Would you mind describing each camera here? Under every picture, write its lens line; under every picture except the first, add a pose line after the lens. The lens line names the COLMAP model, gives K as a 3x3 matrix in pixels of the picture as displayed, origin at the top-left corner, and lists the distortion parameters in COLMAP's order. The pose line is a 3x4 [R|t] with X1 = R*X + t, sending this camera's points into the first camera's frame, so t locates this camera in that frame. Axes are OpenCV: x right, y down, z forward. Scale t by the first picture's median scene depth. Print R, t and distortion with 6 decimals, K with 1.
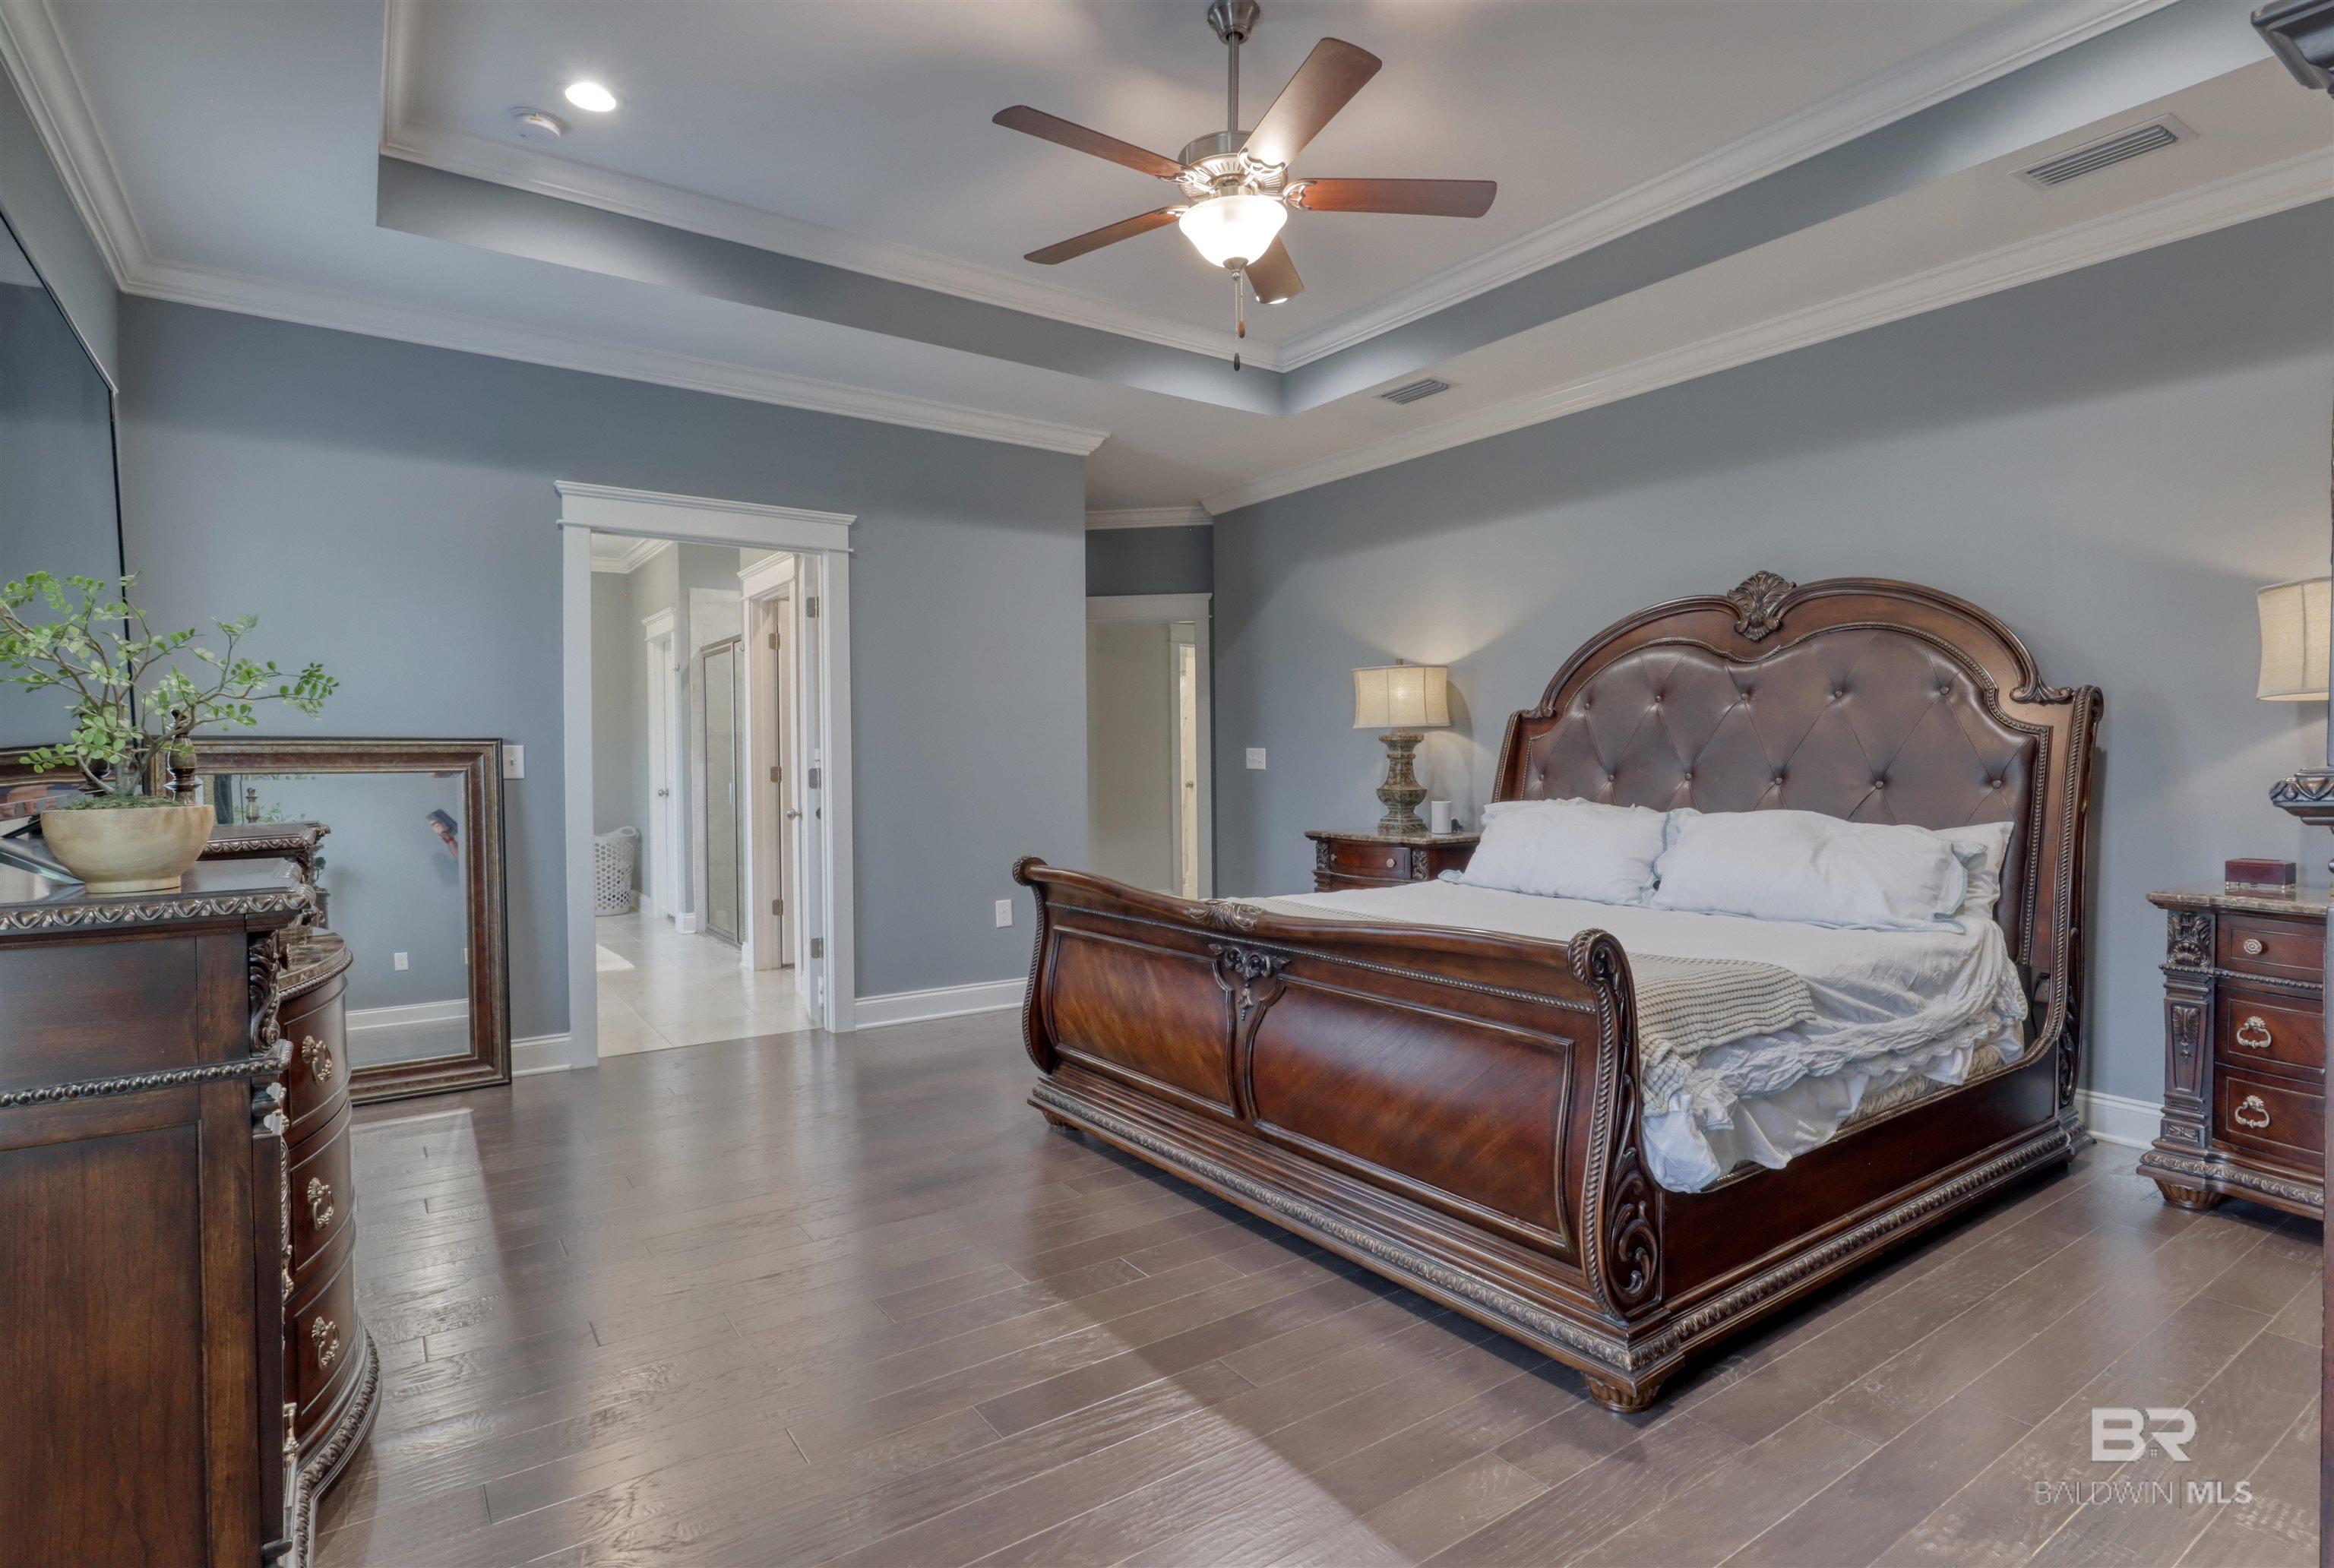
lens RADIAL K [[1170.2, 0, 1170.7], [0, 1170.2, 794.7], [0, 0, 1]] dist [0.000630, 0.000244]
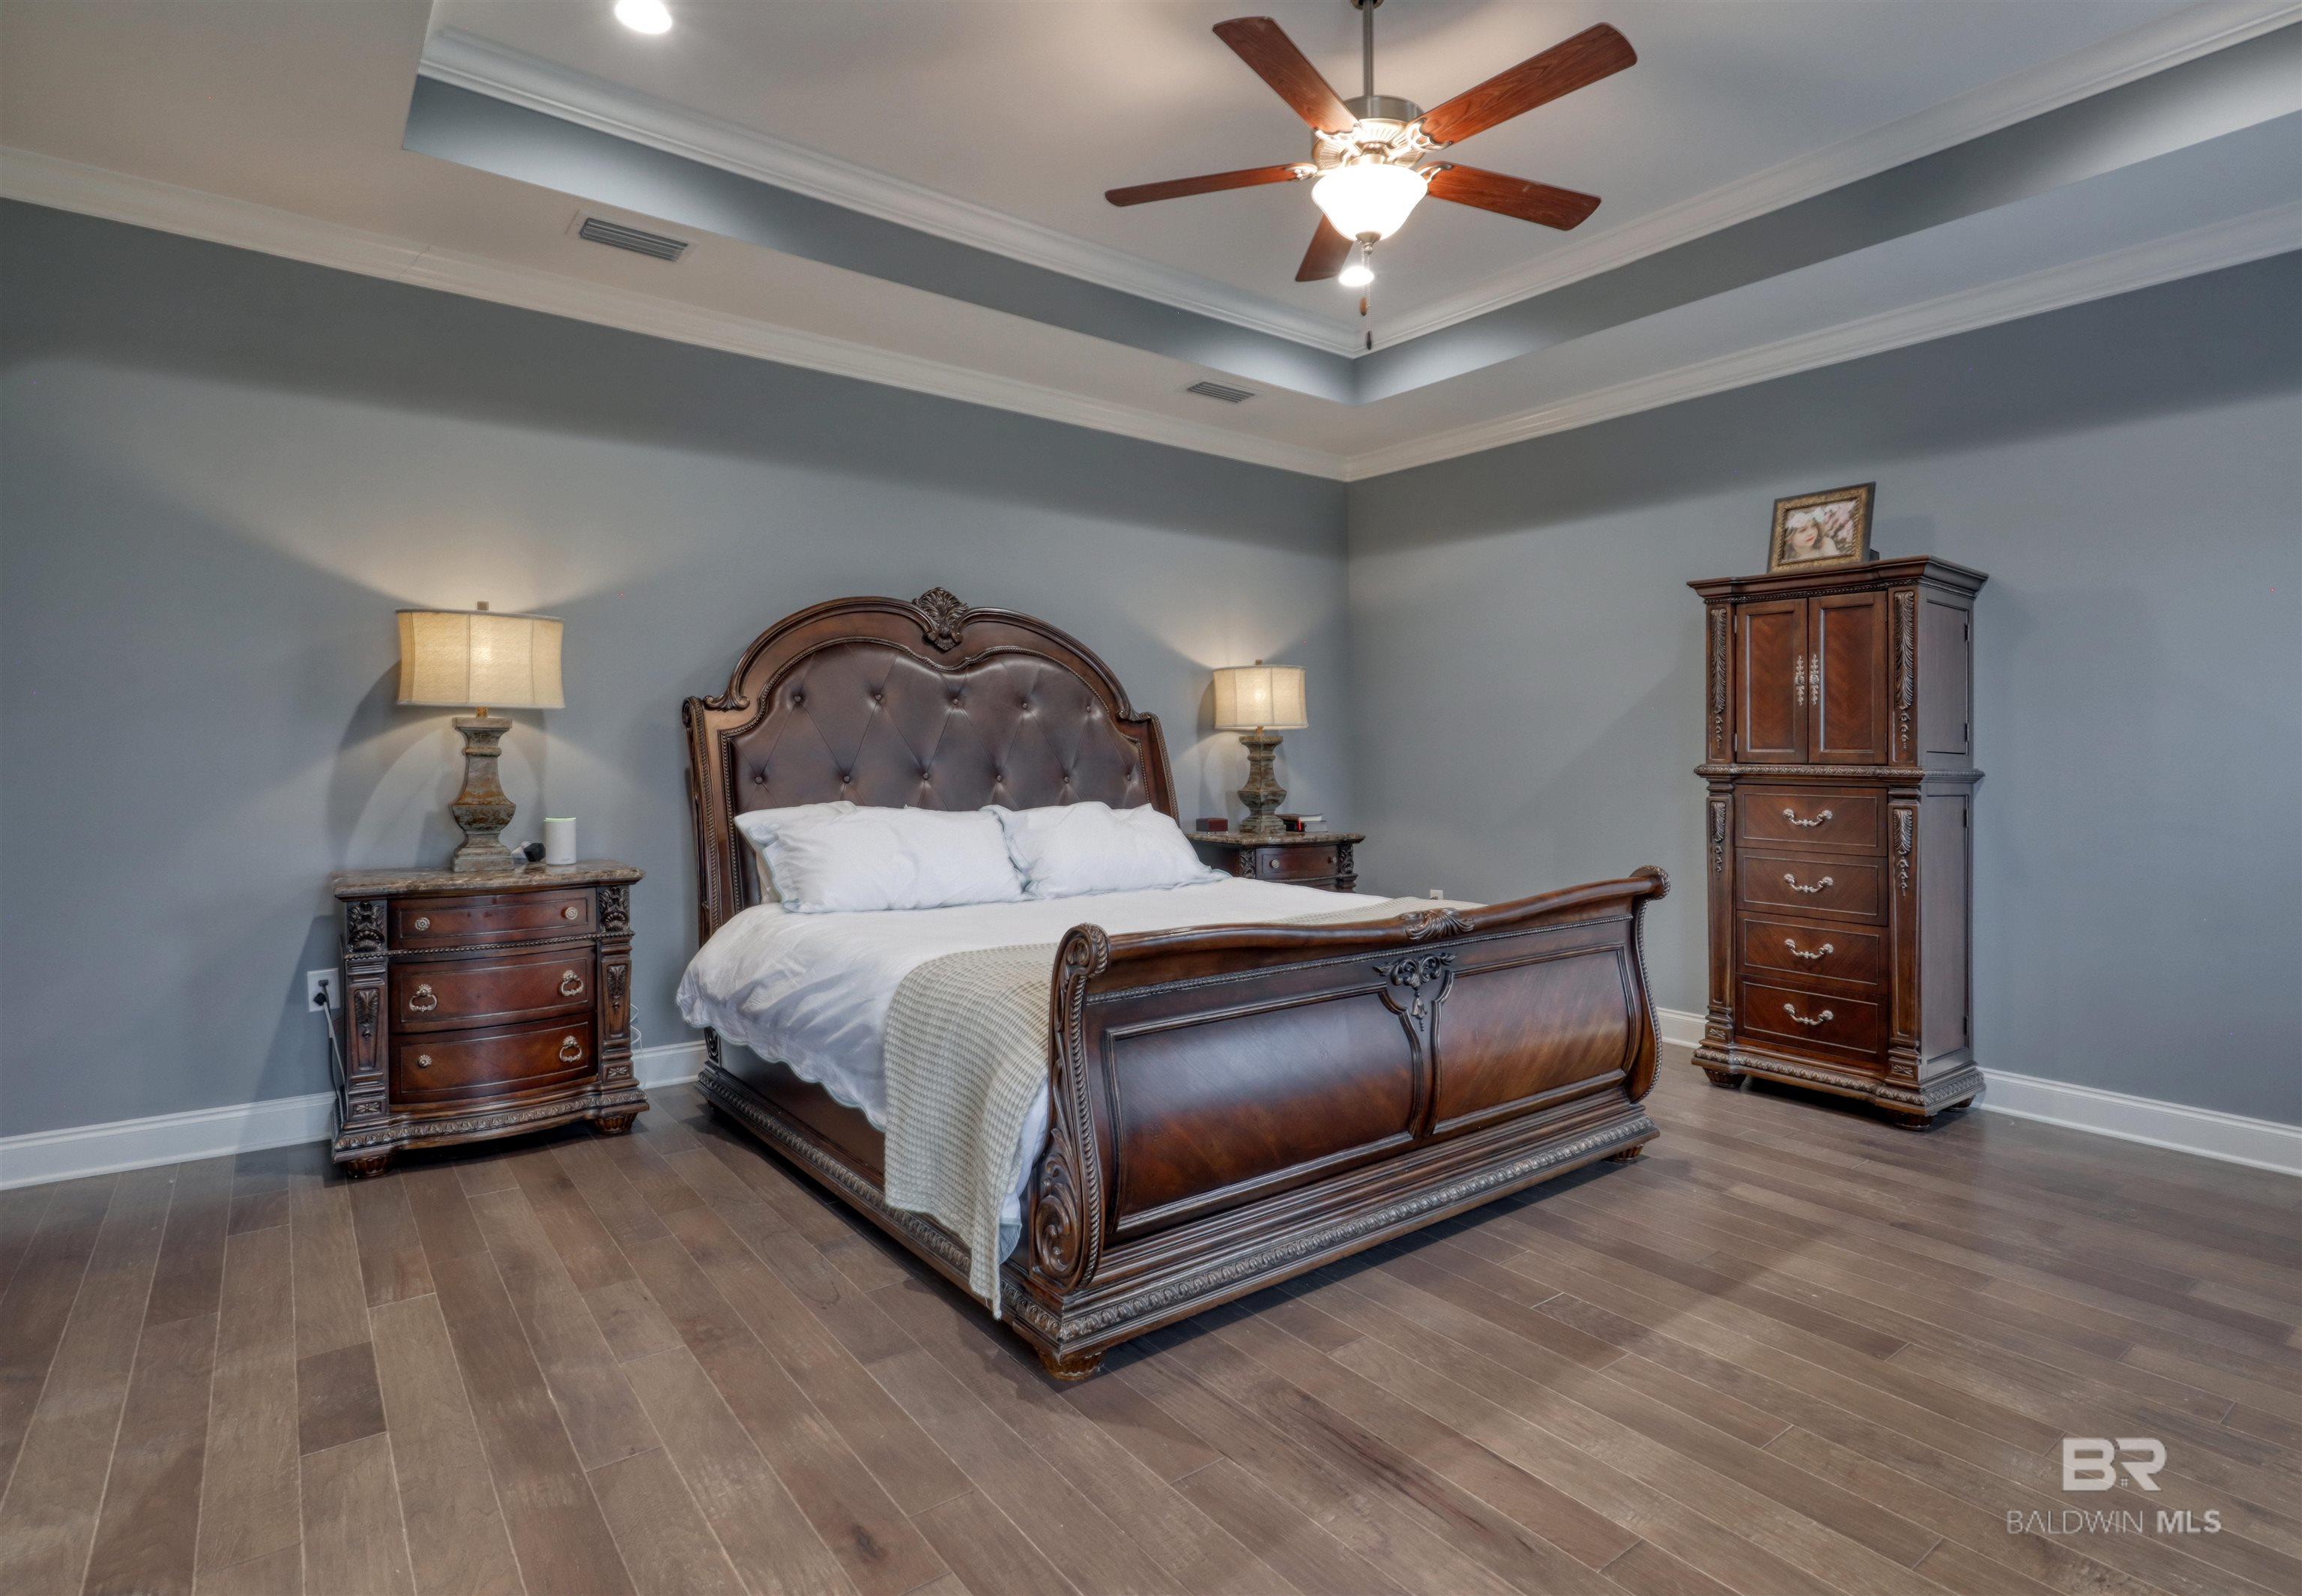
lens RADIAL K [[1172.1, 0, 1156.0], [0, 1172.1, 775.0], [0, 0, 1]] dist [-0.024033, -0.000078]
pose [[-0.038823, -0.009713, 0.999199, -0.832161], [0.025311, 0.999622, 0.010700, -0.031969], [-0.998926, 0.025706, -0.038562, 1.176114]]
